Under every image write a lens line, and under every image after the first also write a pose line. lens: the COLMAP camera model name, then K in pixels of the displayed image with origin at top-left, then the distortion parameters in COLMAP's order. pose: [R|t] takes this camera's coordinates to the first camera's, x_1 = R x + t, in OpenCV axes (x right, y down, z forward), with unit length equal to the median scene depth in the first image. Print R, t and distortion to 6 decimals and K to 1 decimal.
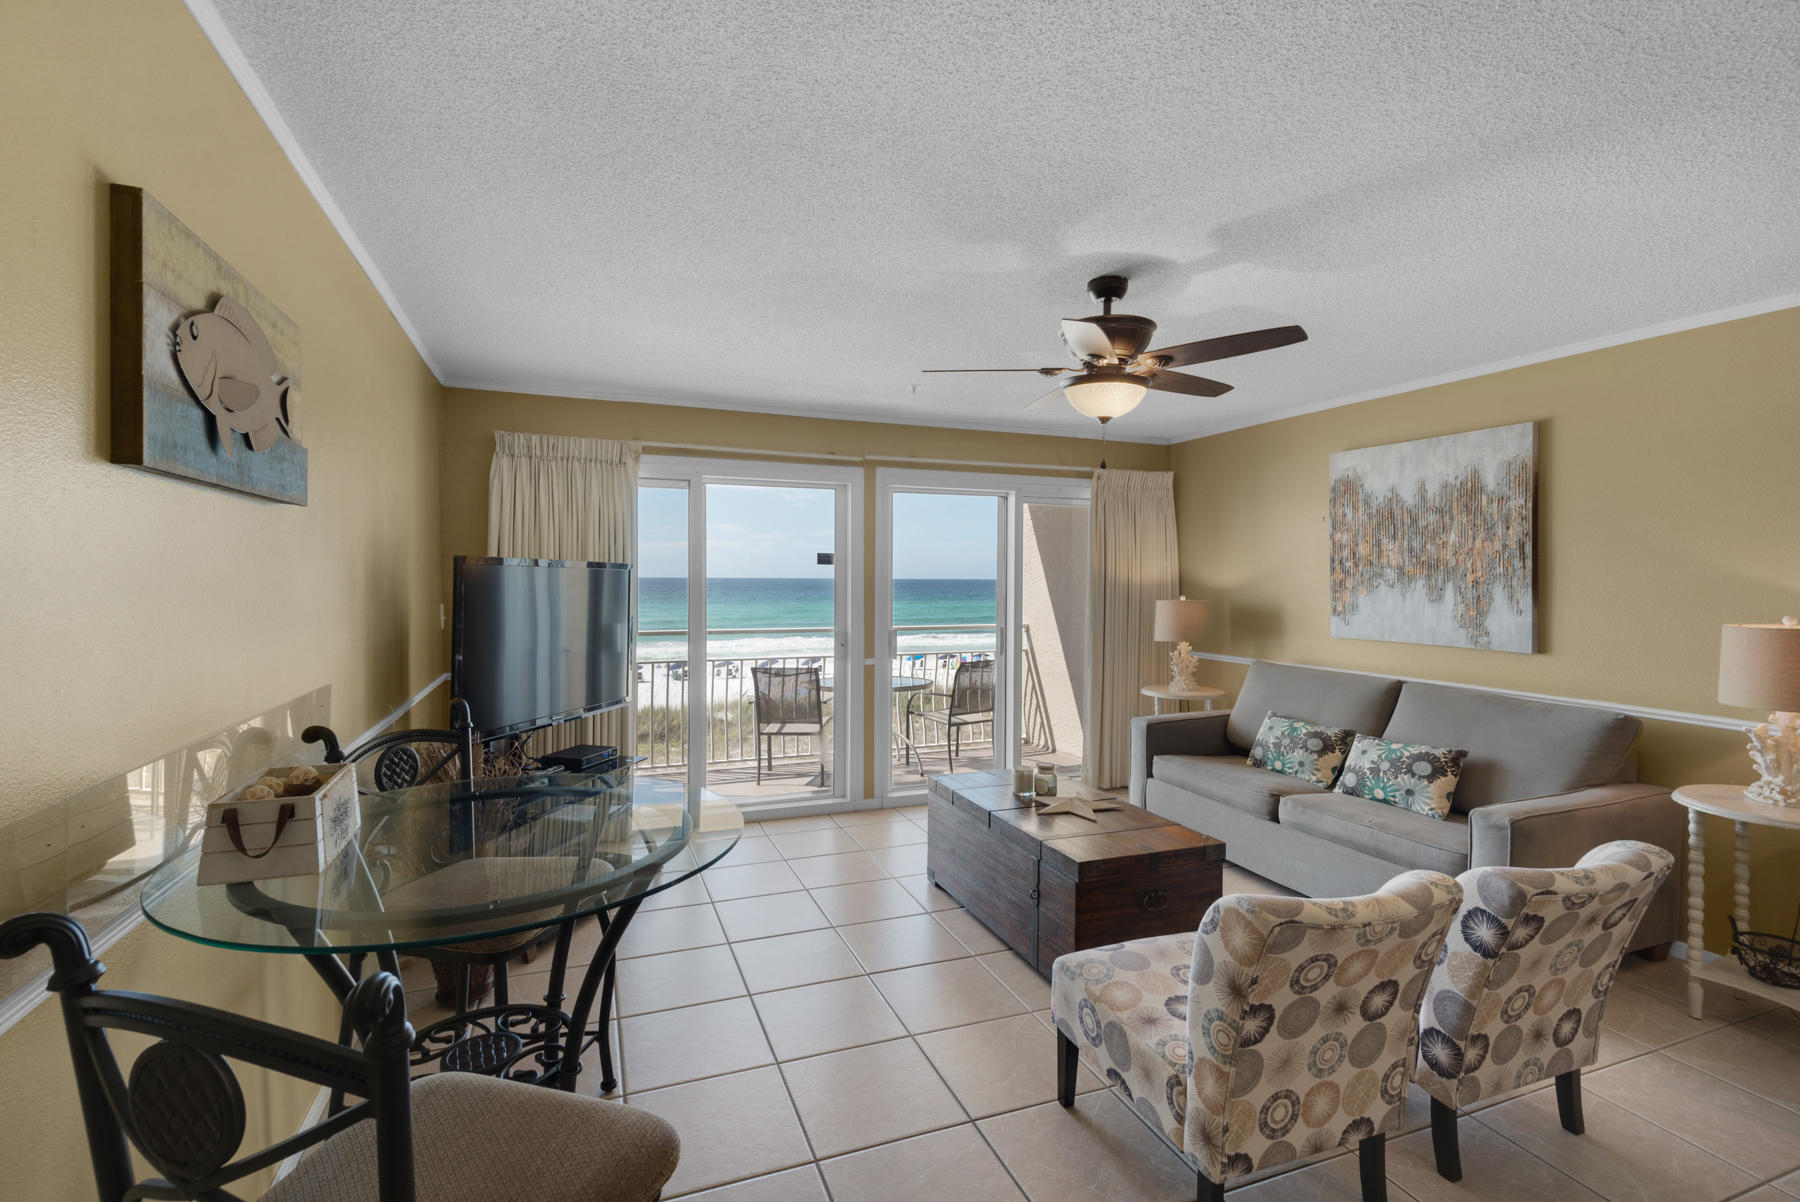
lens RADIAL K [[817.4, 0, 895.3], [0, 817.4, 583.1], [0, 0, 1]] dist [0.002566, 0.000008]
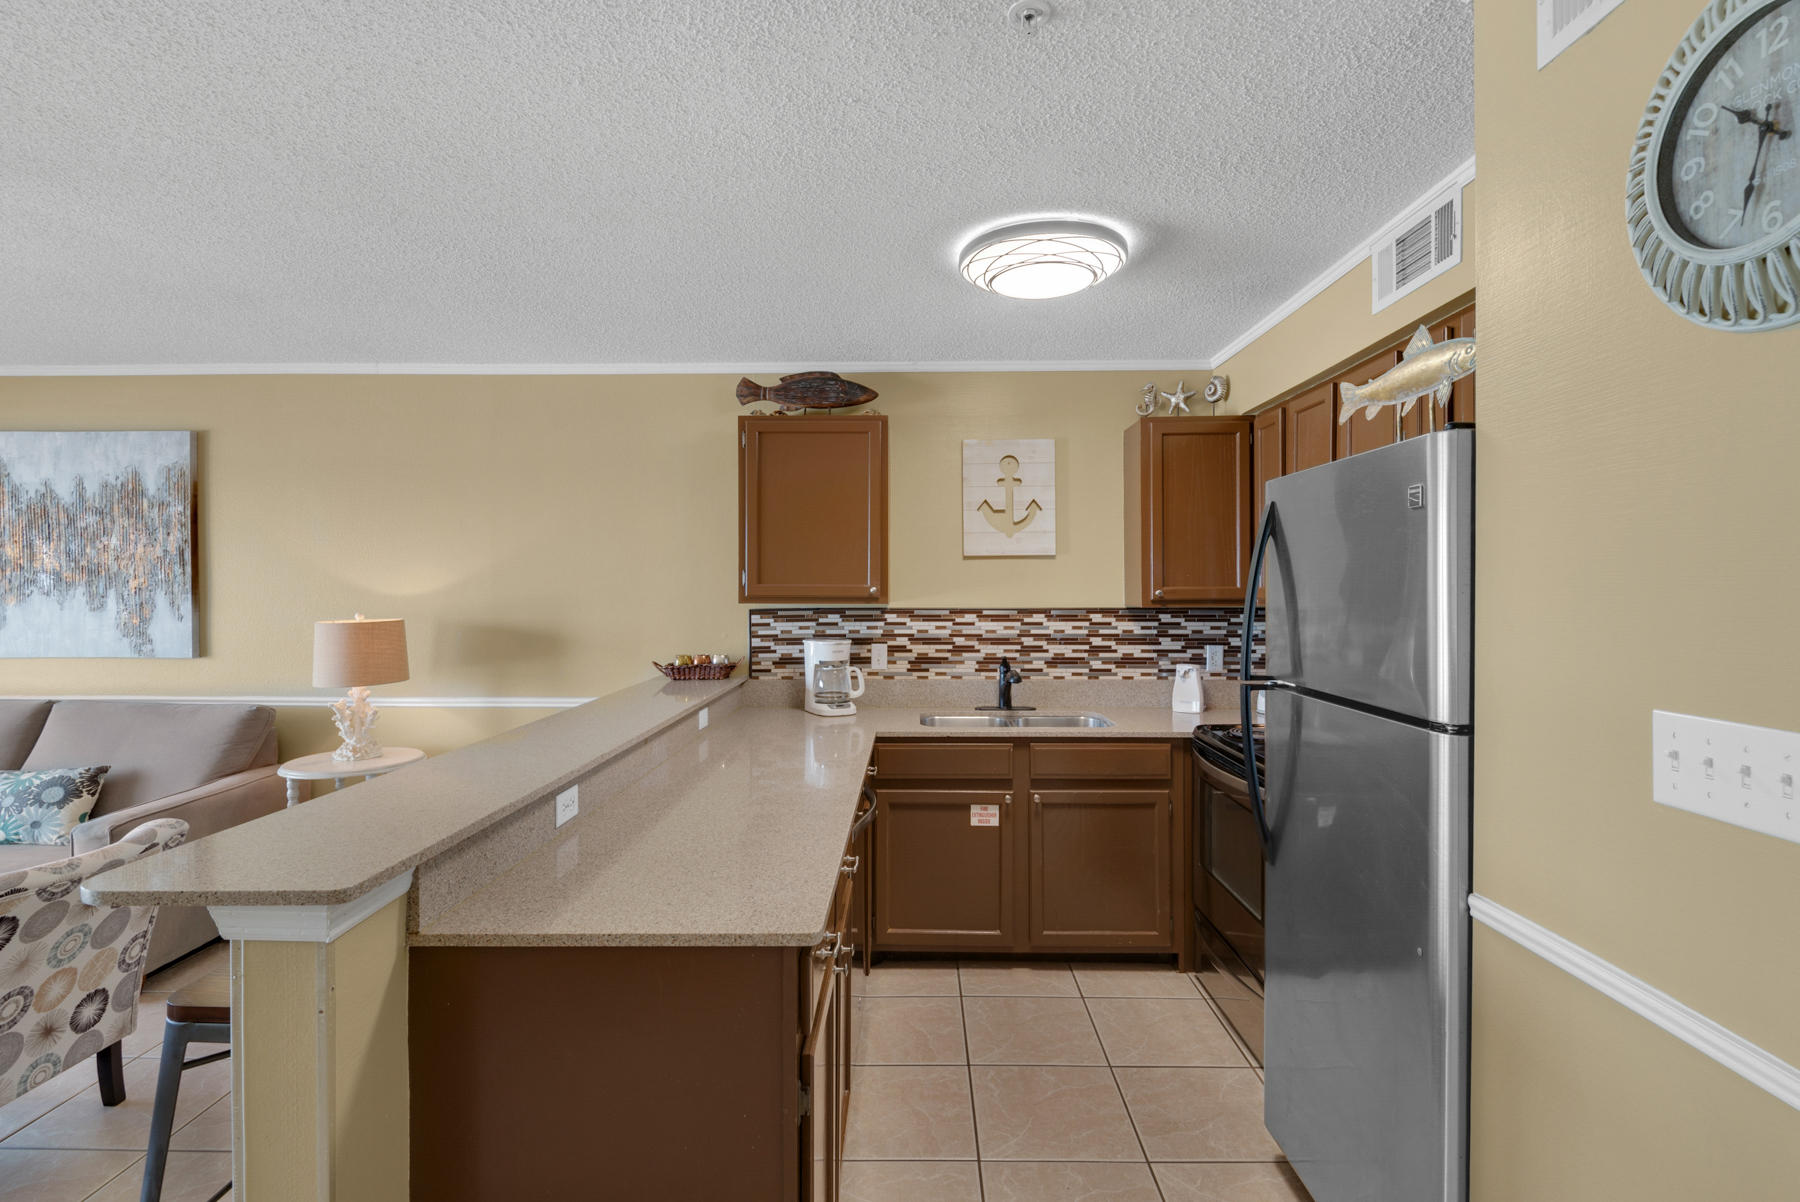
lens RADIAL K [[865.9, 0, 904.0], [0, 865.9, 584.4], [0, 0, 1]] dist [0.001972, -0.007687]
pose [[0.366632, -0.007806, 0.930333, 0.094330], [0.009635, 0.999943, 0.004593, -0.002076], [-0.930316, 0.007279, 0.366686, -0.208215]]
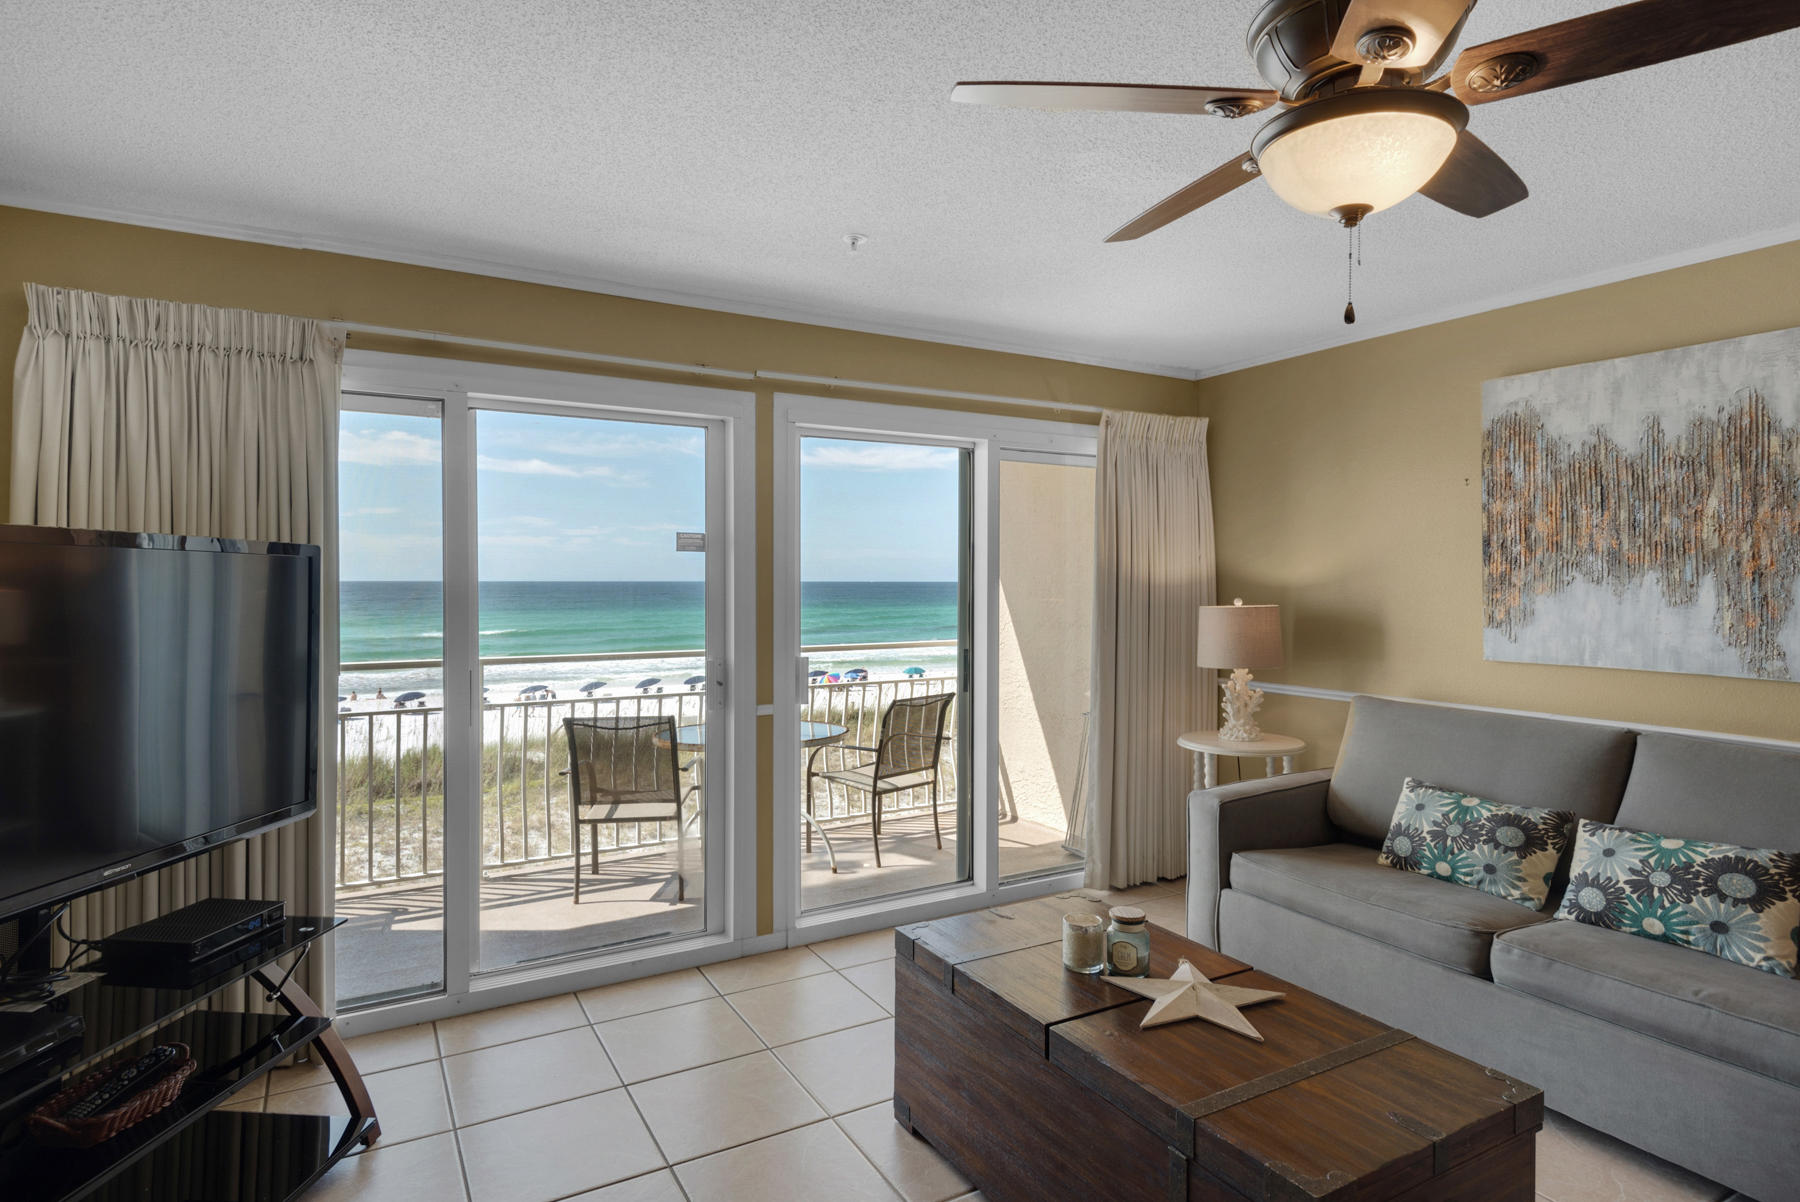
lens RADIAL K [[960.6, 0, 907.2], [0, 960.6, 590.7], [0, 0, 1]] dist [0.038539, -0.022605]
pose [[0.986984, -0.006652, 0.160681, -0.058543], [0.005851, 0.999968, 0.005462, 0.003859], [-0.160712, -0.004451, 0.986991, 0.359956]]
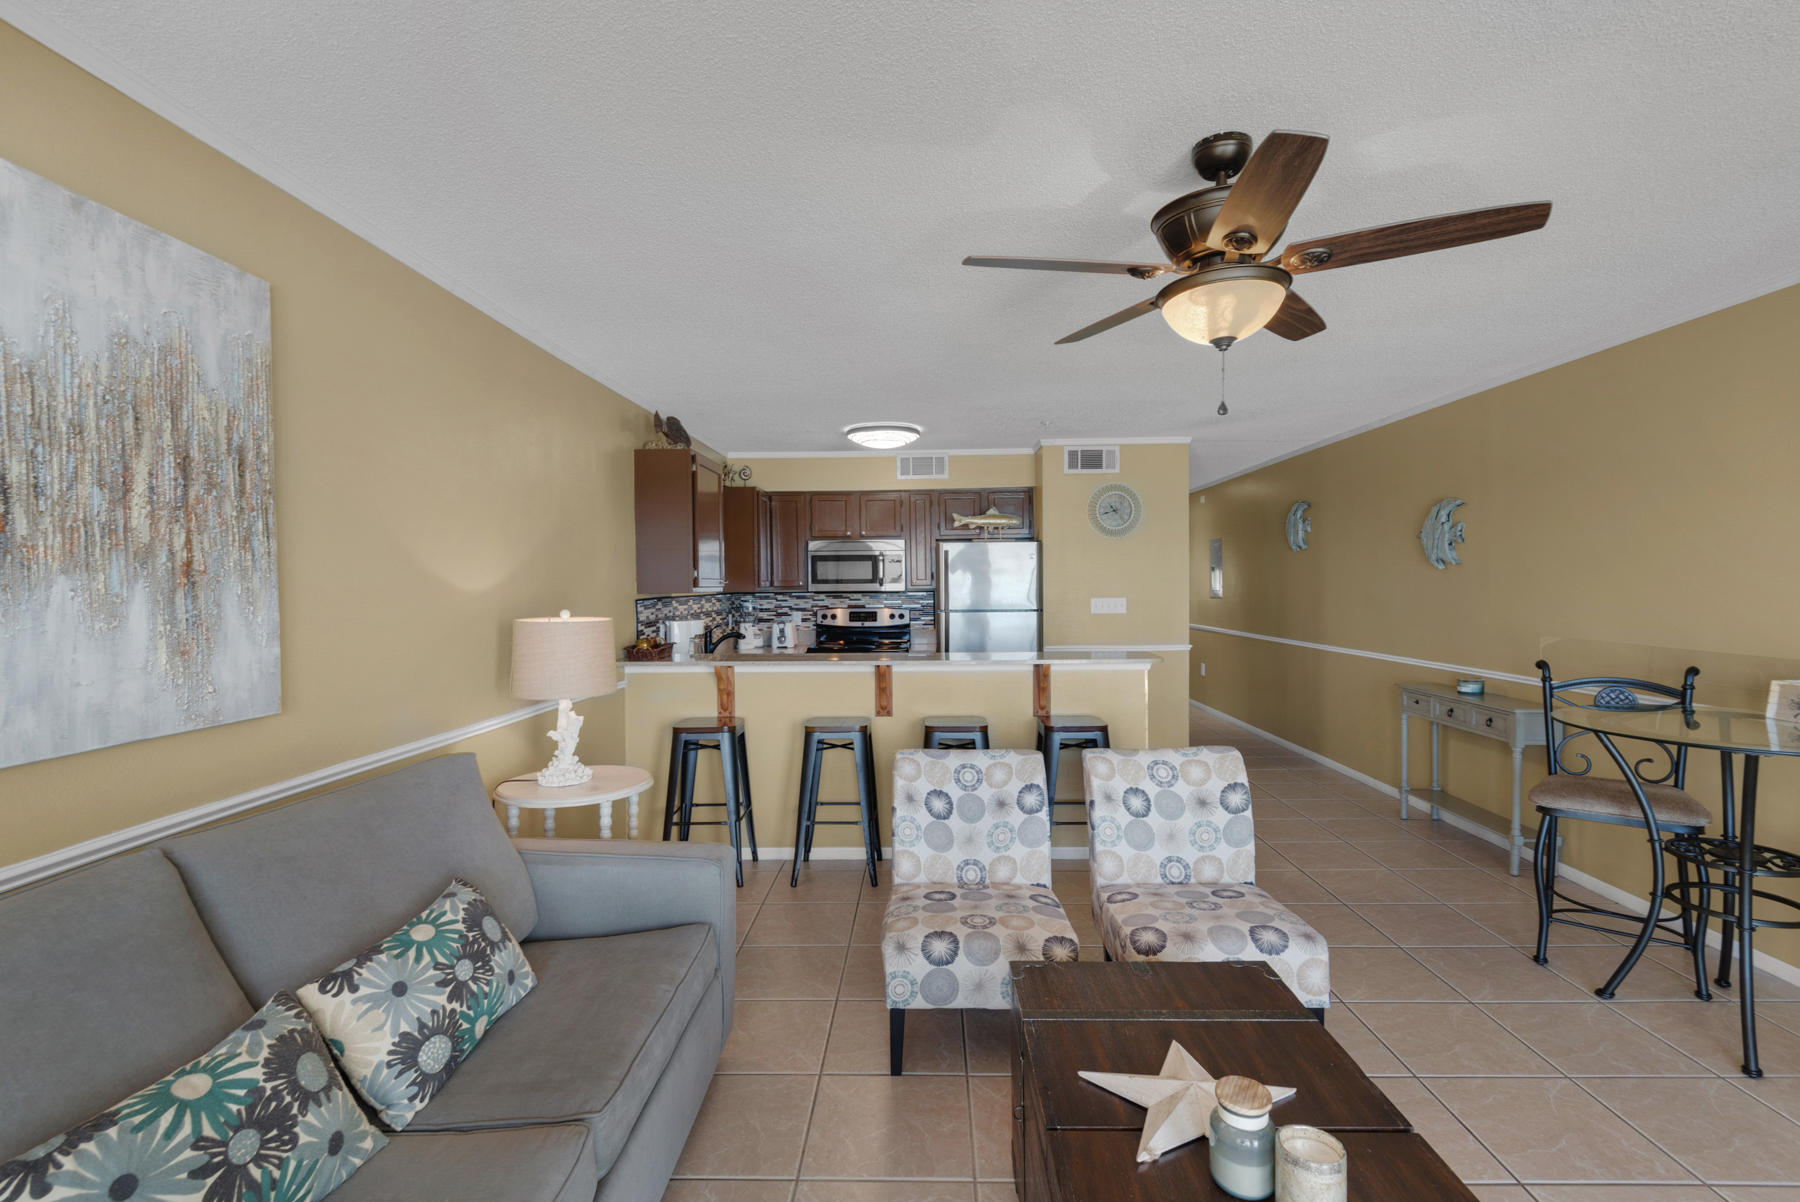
lens RADIAL K [[829.8, 0, 913.0], [0, 829.8, 602.5], [0, 0, 1]] dist [0.027854, -0.021663]
pose [[-0.927914, -0.010203, 0.372654, 0.168960], [0.002566, 0.999427, 0.033754, -0.004380], [-0.372785, 0.032277, -0.927356, 1.268337]]
